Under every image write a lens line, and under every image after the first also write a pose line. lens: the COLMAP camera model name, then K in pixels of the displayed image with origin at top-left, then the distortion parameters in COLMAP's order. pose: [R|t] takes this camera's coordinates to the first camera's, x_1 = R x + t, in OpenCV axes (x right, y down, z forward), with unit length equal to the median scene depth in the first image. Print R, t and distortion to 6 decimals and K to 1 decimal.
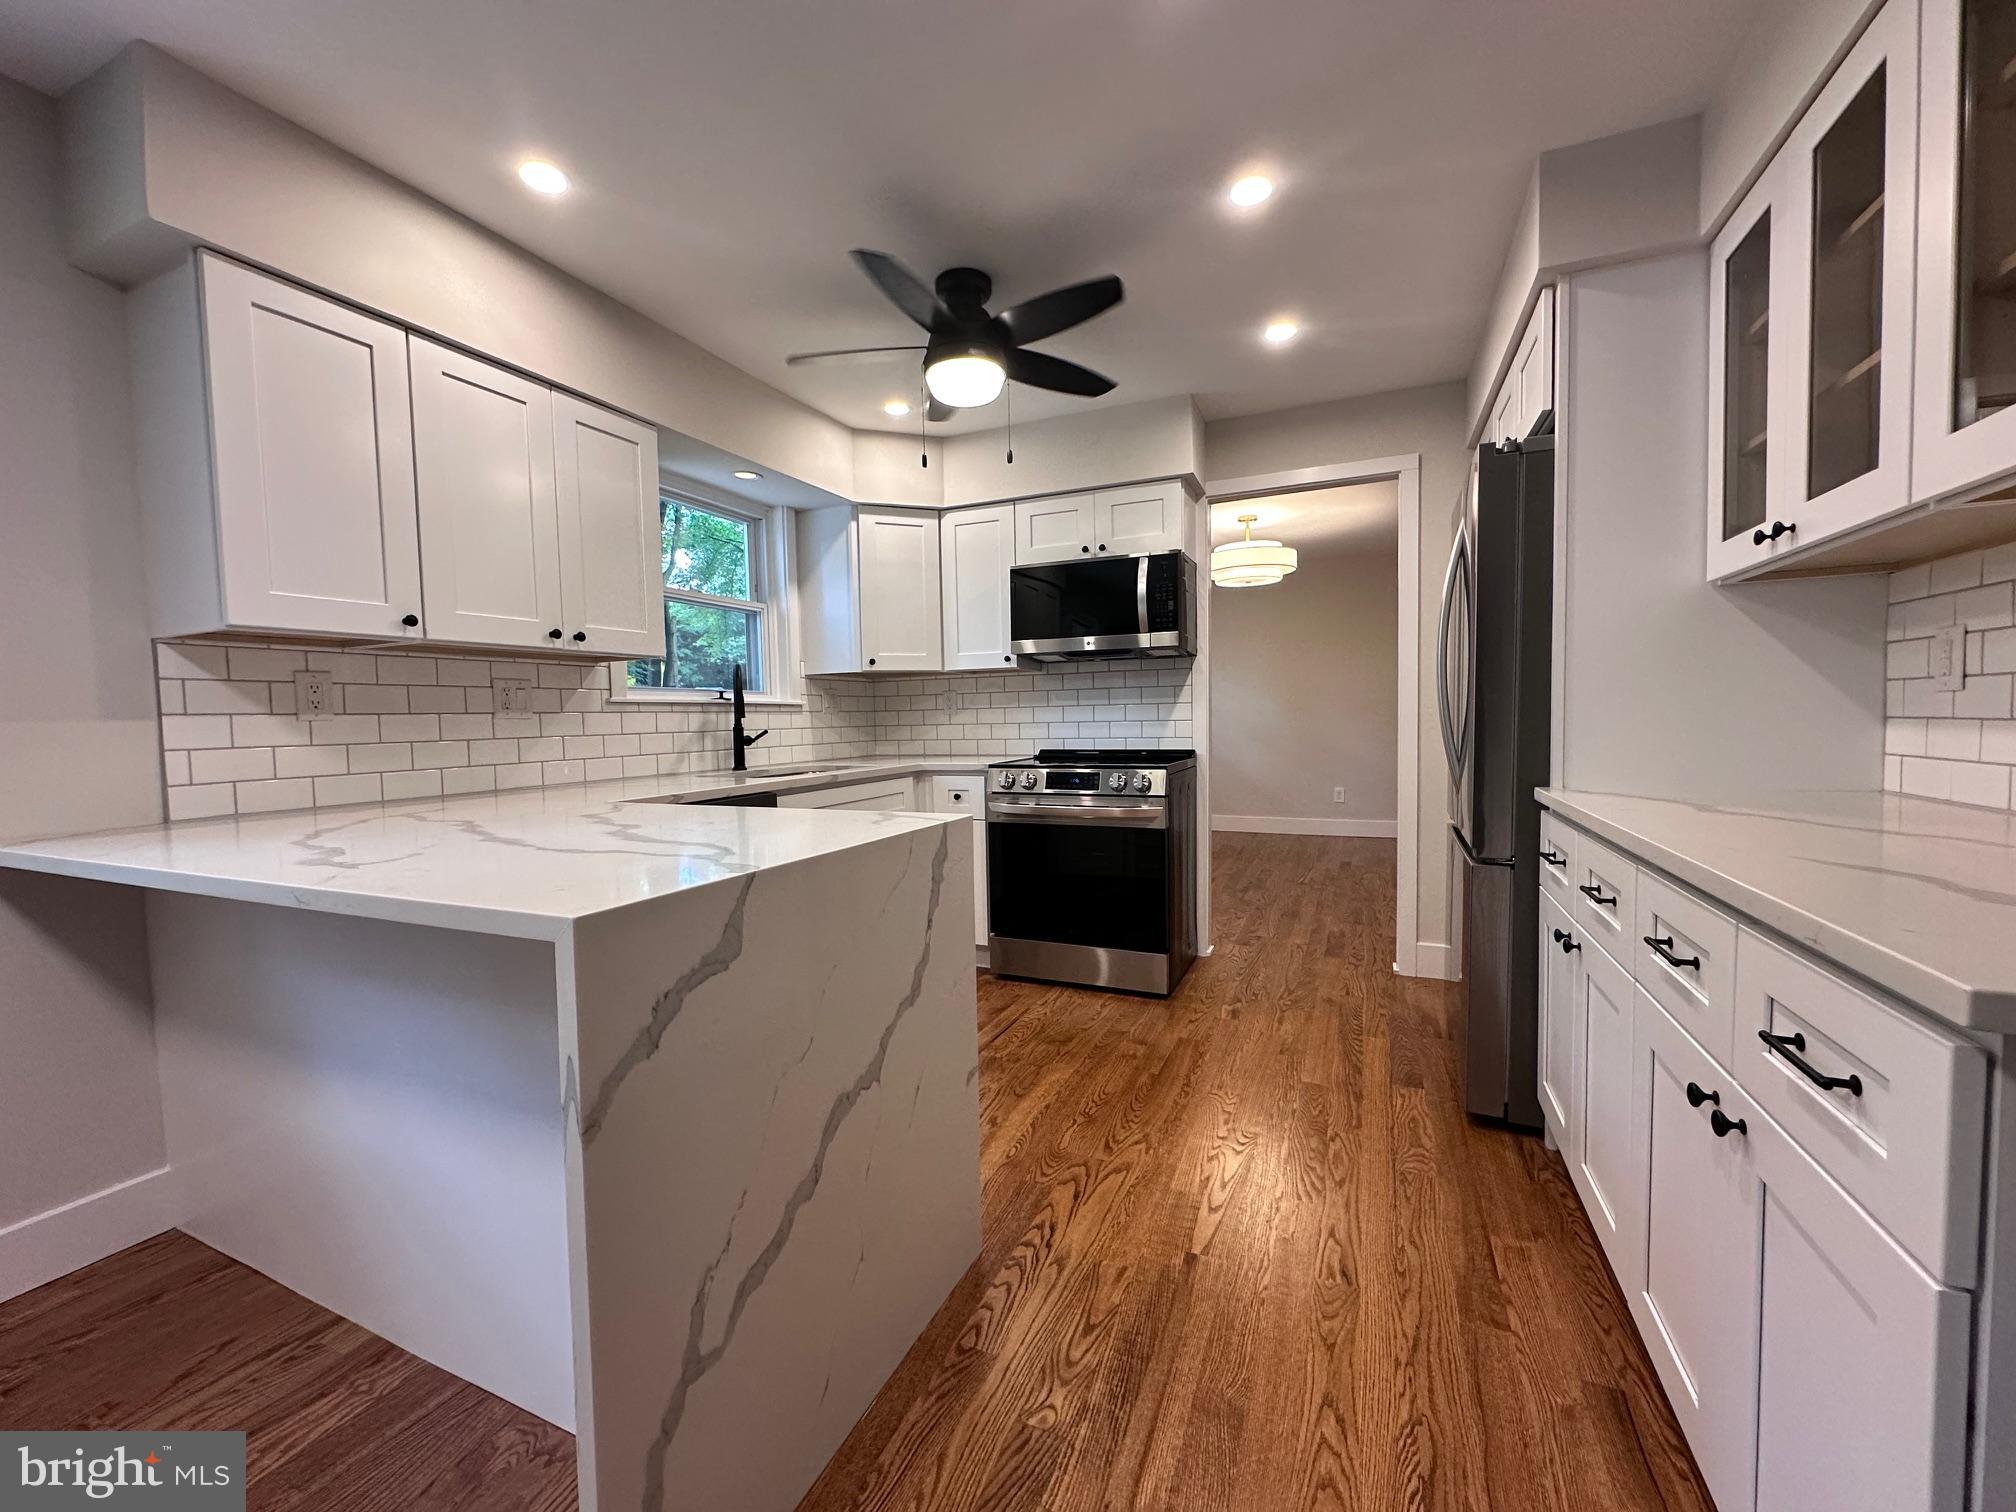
lens RADIAL K [[803.3, 0, 1006.3], [0, 803.3, 754.5], [0, 0, 1]] dist [-0.002108, 0.000167]
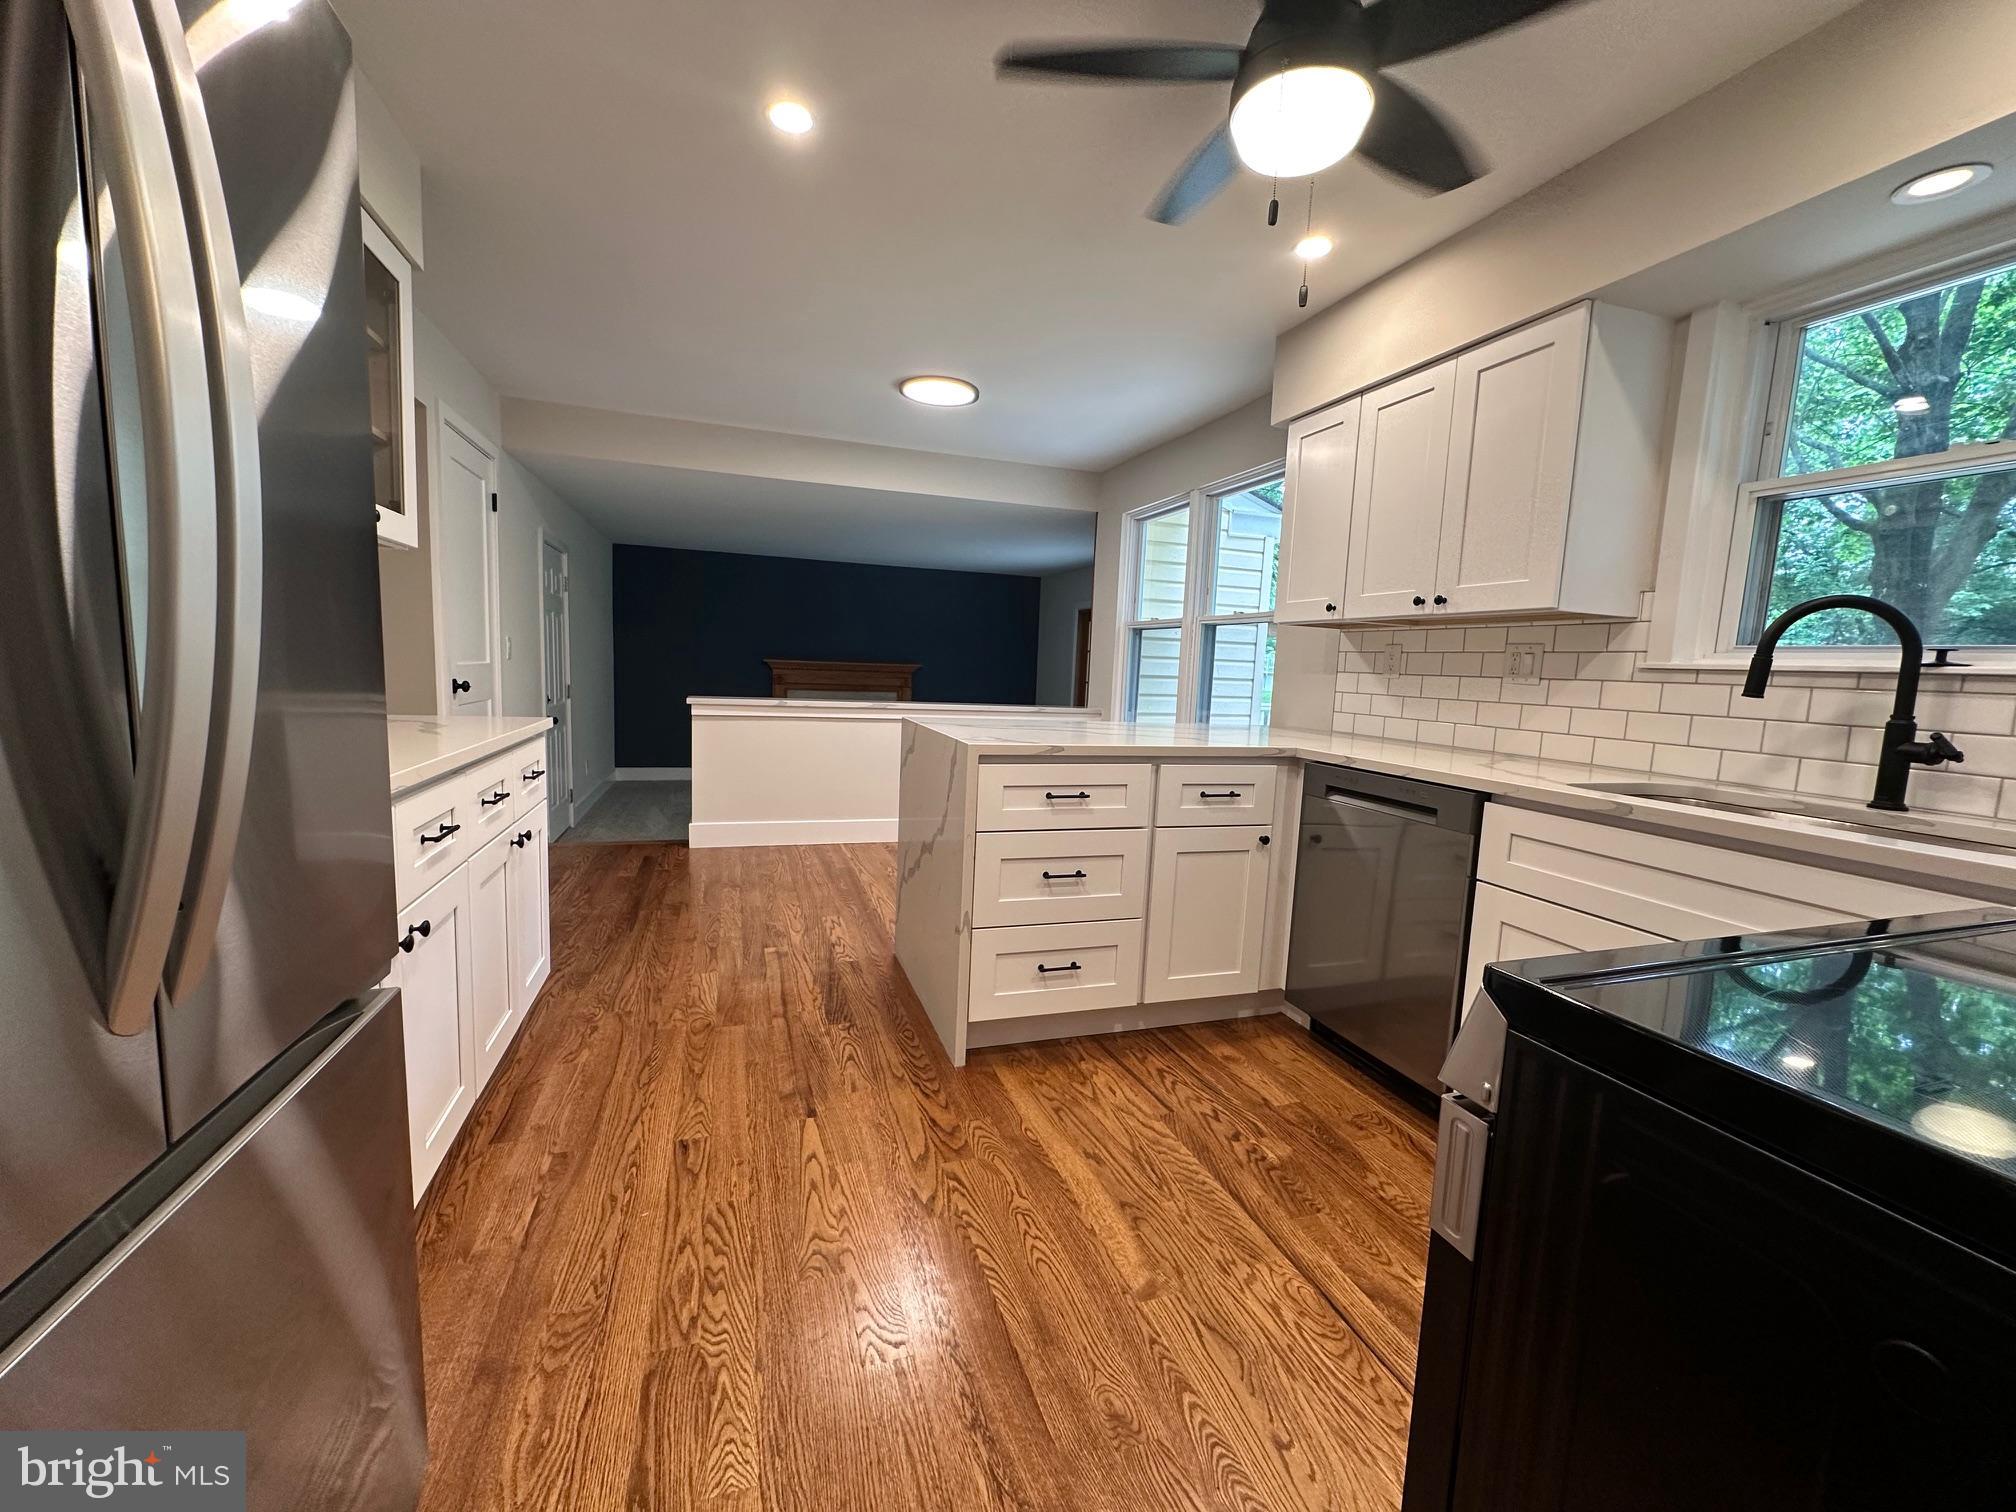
lens RADIAL K [[803.3, 0, 1006.3], [0, 803.3, 754.5], [0, 0, 1]] dist [-0.002108, 0.000167]
pose [[-0.734509, 0.064473, -0.675529, 0.391645], [-0.060308, 0.985336, 0.159615, -0.059065], [0.675914, 0.157978, -0.719850, 0.974439]]
